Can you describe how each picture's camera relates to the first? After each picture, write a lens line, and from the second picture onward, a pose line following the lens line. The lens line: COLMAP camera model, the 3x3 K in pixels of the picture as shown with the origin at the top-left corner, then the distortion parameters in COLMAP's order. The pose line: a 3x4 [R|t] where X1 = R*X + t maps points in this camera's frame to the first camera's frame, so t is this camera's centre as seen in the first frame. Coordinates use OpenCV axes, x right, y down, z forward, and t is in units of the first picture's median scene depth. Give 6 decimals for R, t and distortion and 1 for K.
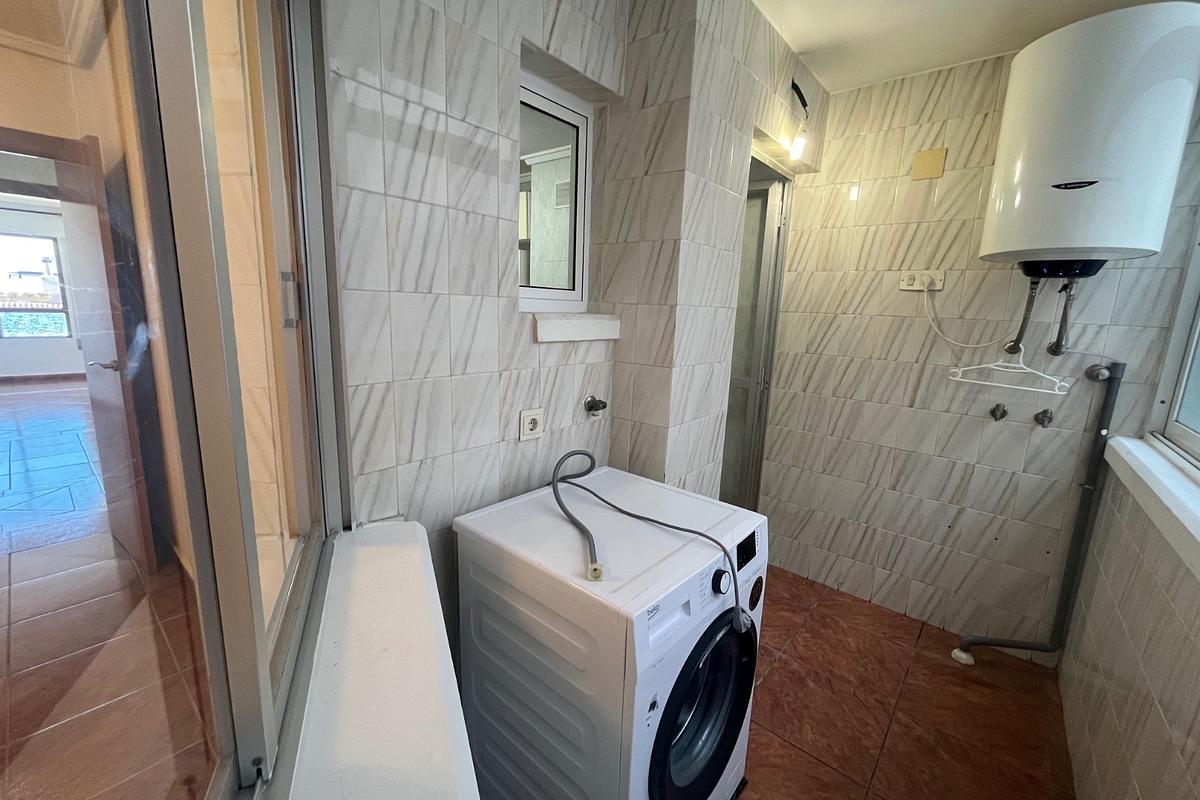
lens RADIAL K [[484.5, 0, 600.0], [0, 484.5, 400.0], [0, 0, 1]] dist [-0.007398, -0.000595]
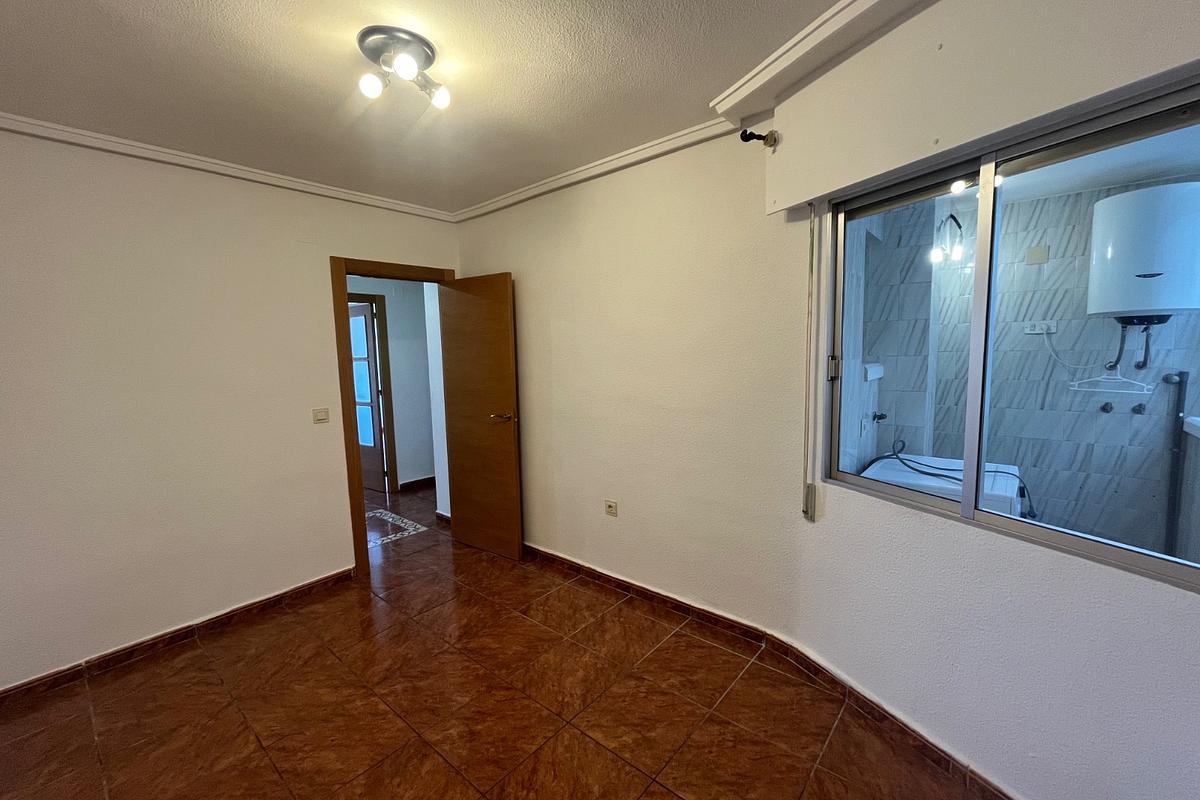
lens RADIAL K [[484.5, 0, 600.0], [0, 484.5, 400.0], [0, 0, 1]] dist [-0.007398, -0.000595]
pose [[0.997852, -0.064915, -0.008779, -0.795713], [0.063915, 0.994187, -0.086644, 0.029622], [0.014352, 0.085897, 0.996201, -0.574048]]
